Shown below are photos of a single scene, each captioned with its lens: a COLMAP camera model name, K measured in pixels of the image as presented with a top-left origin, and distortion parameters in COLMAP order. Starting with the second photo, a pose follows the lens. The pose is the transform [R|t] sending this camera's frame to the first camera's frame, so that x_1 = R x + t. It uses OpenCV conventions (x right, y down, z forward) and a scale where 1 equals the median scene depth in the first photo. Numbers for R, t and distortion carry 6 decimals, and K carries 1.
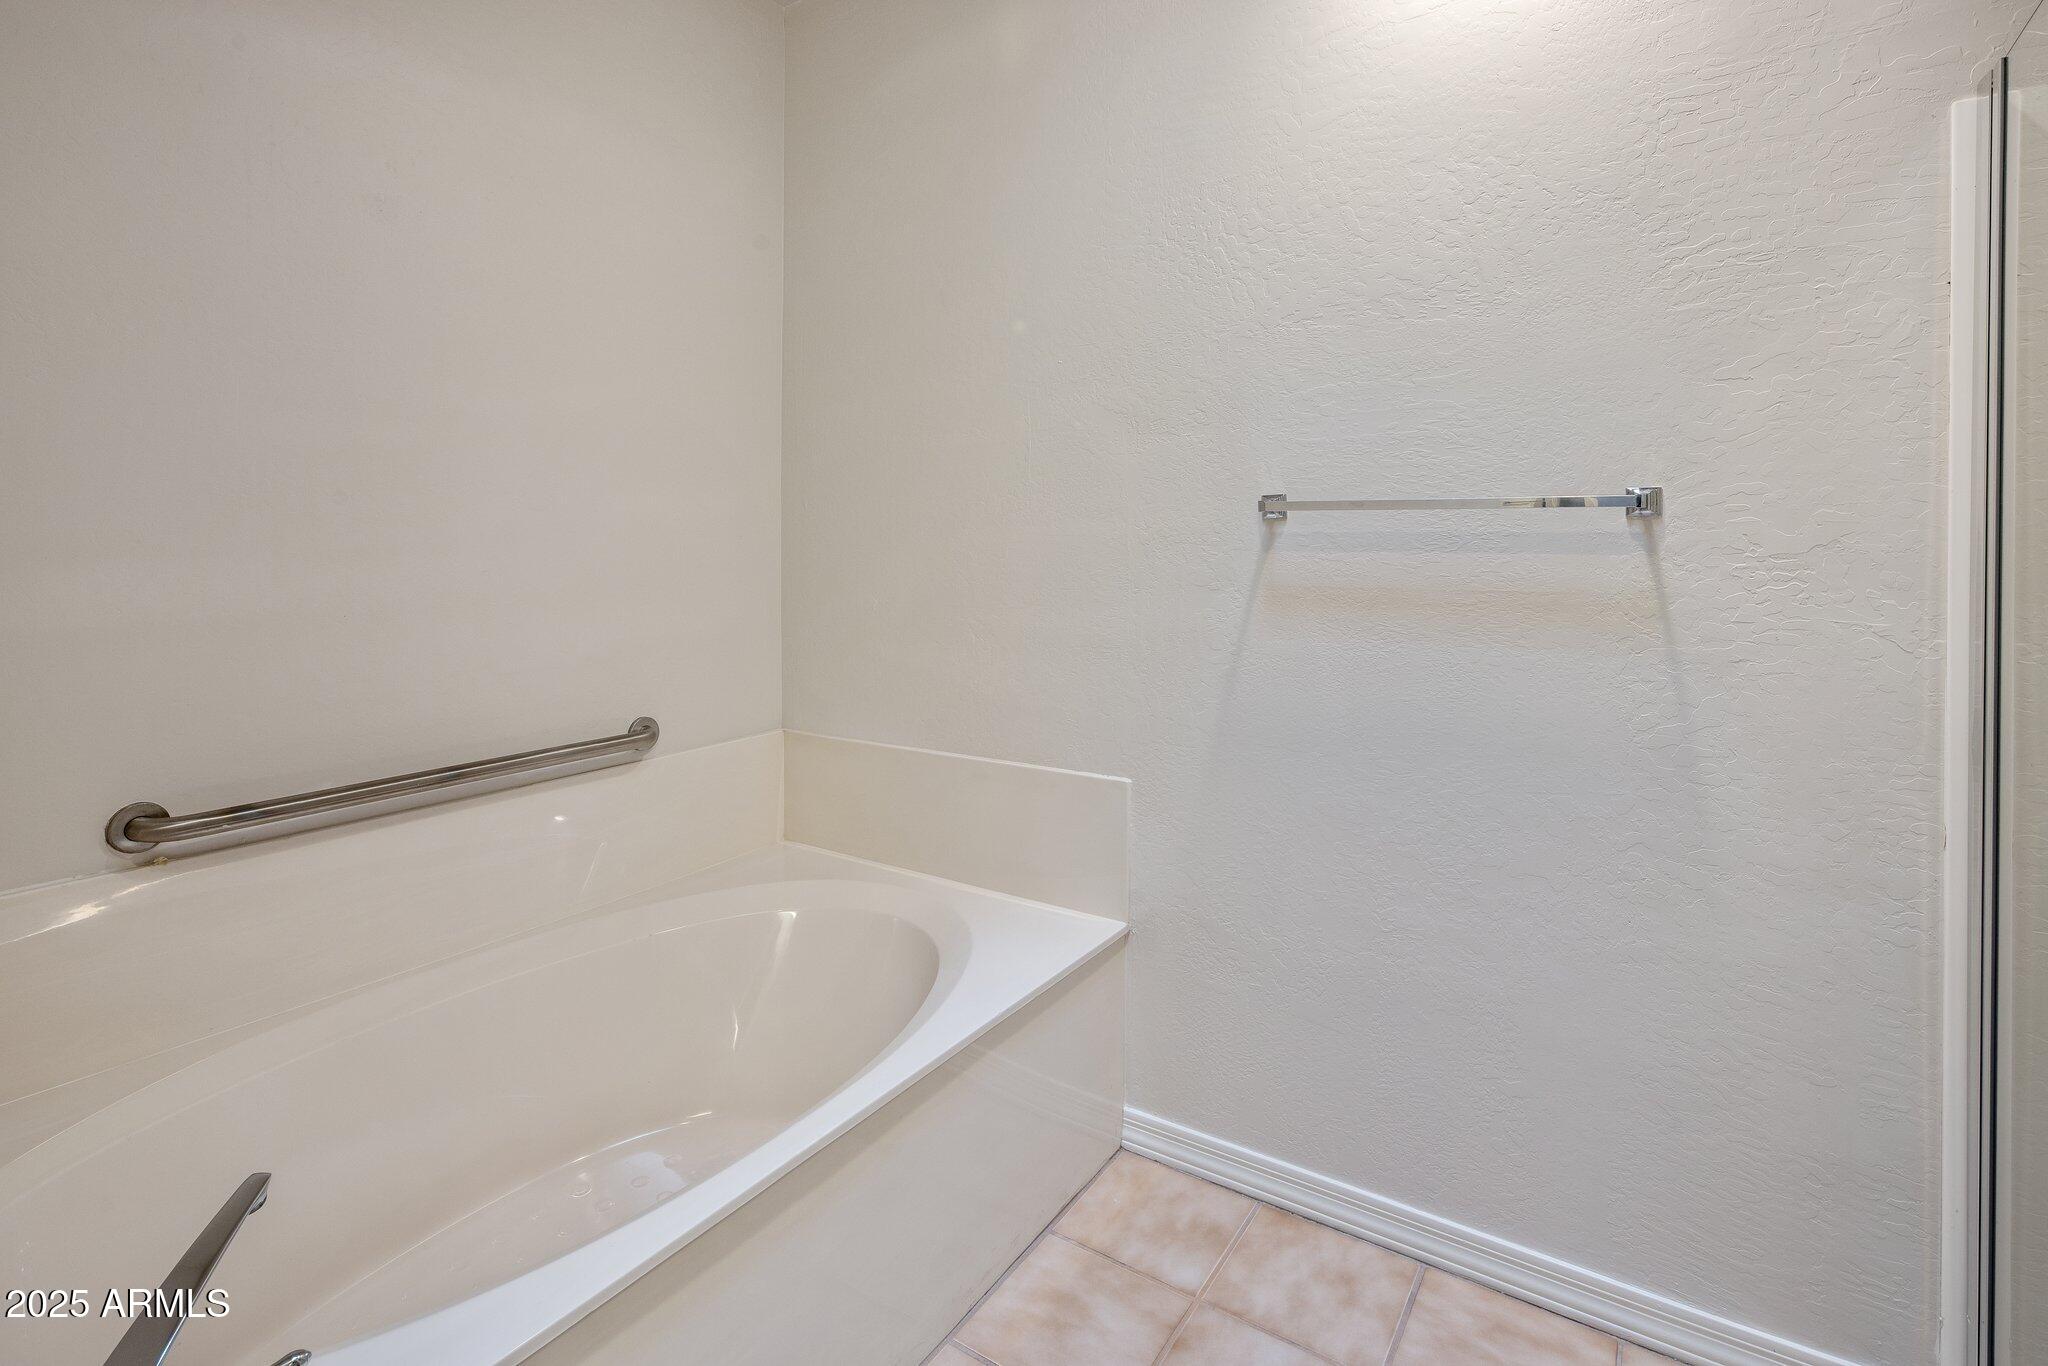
lens RADIAL K [[988.6, 0, 1023.5], [0, 988.6, 538.7], [0, 0, 1]] dist [-0.001772, -0.000478]
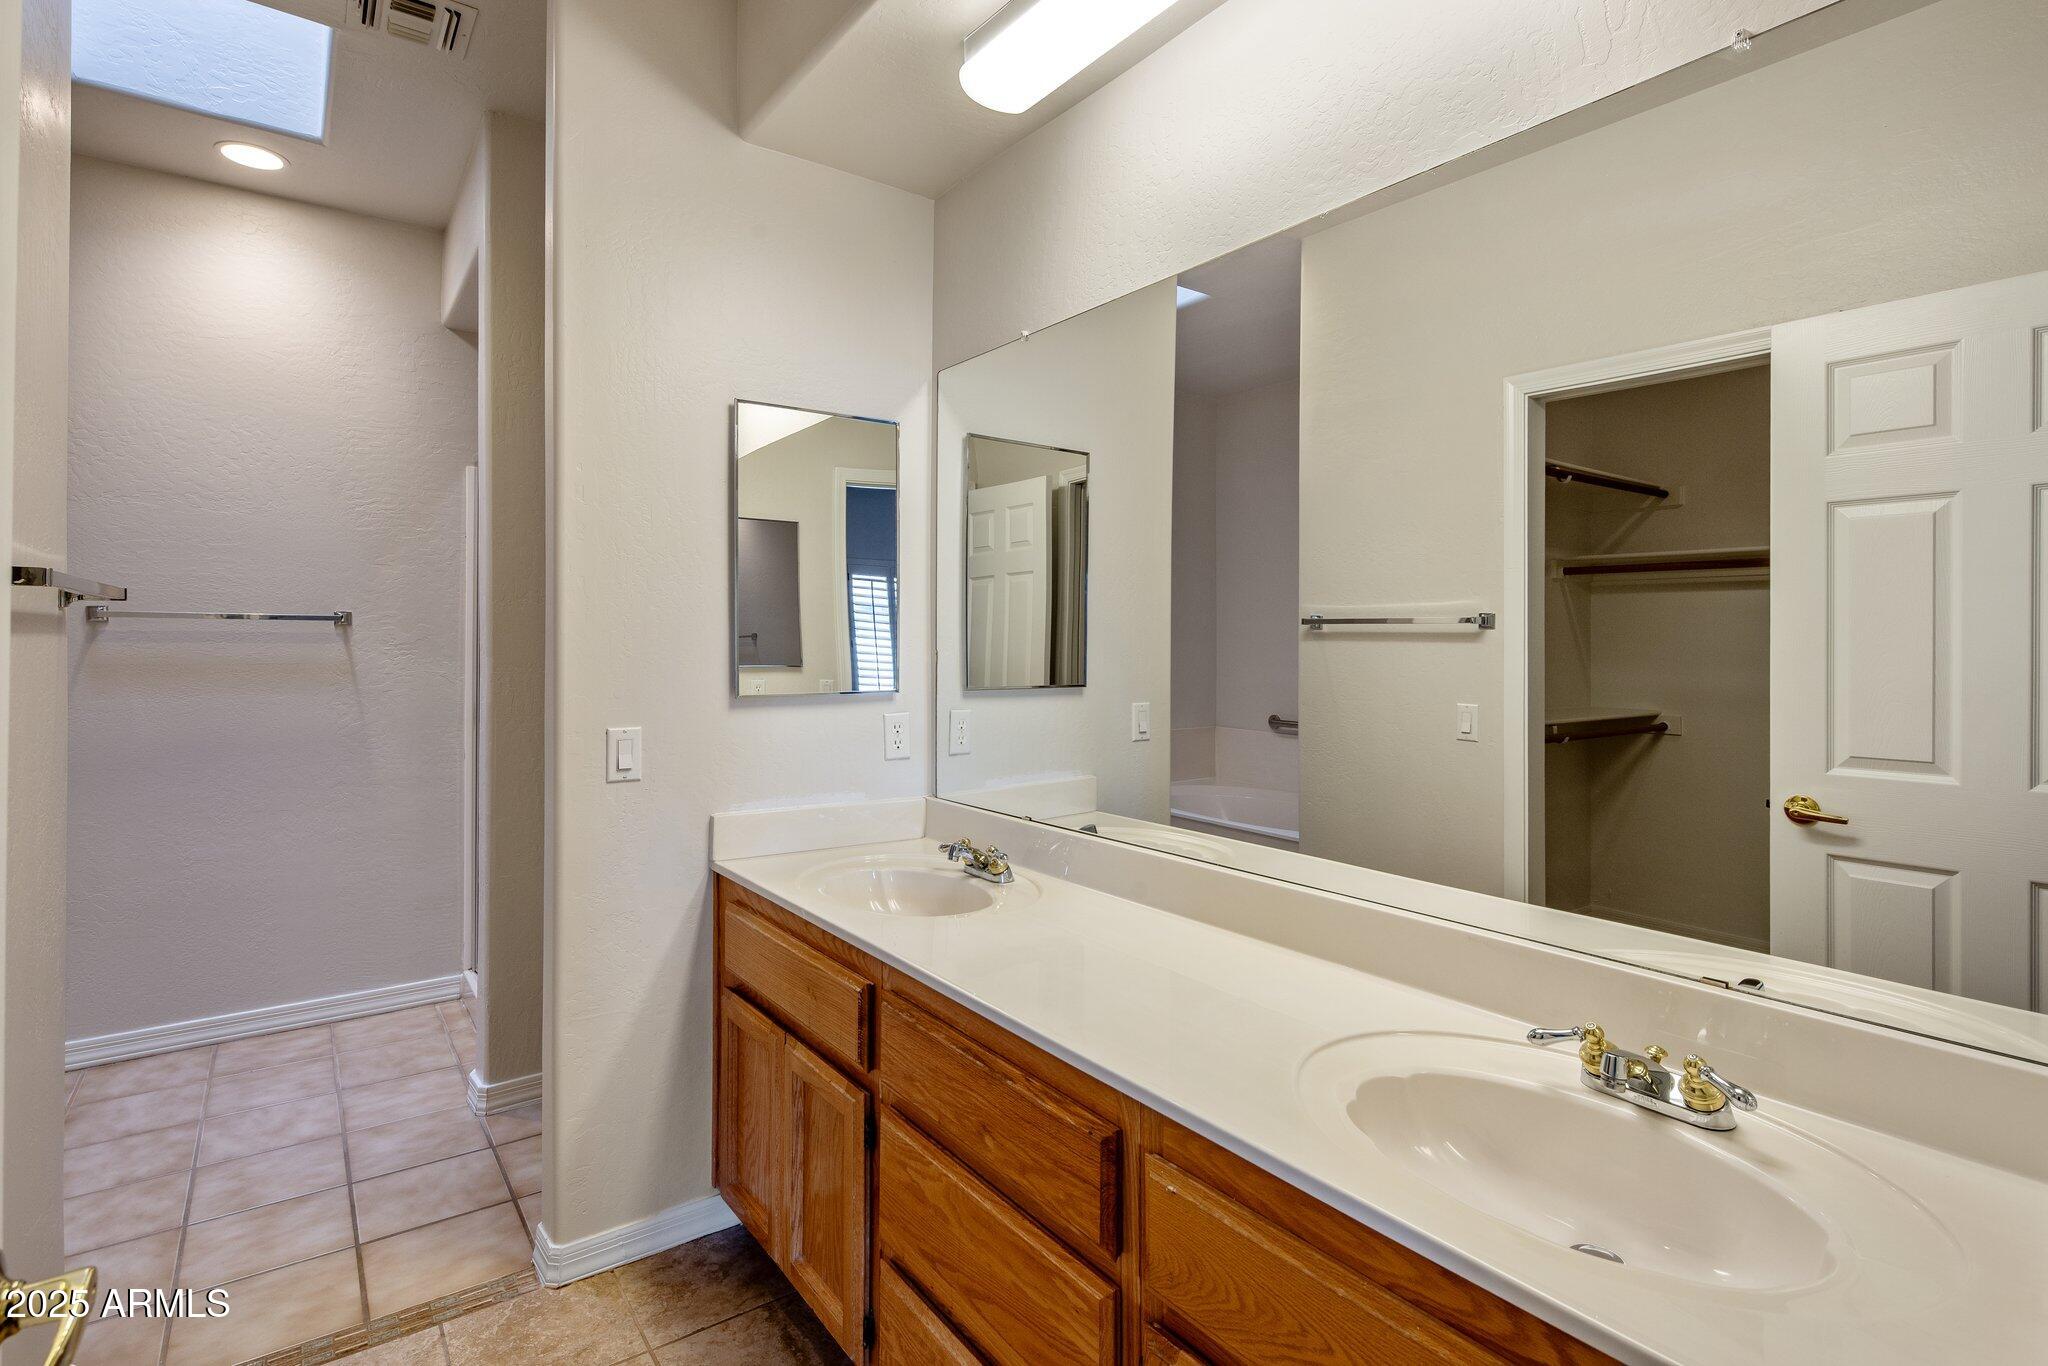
lens RADIAL K [[999.2, 0, 1024.9], [0, 999.2, 636.2], [0, 0, 1]] dist [-0.002897, -0.000487]
pose [[0.347592, 0.005228, 0.937631, -0.843270], [0.002662, 0.999975, -0.006562, 0.017741], [-0.937642, 0.004777, 0.347569, -1.078588]]
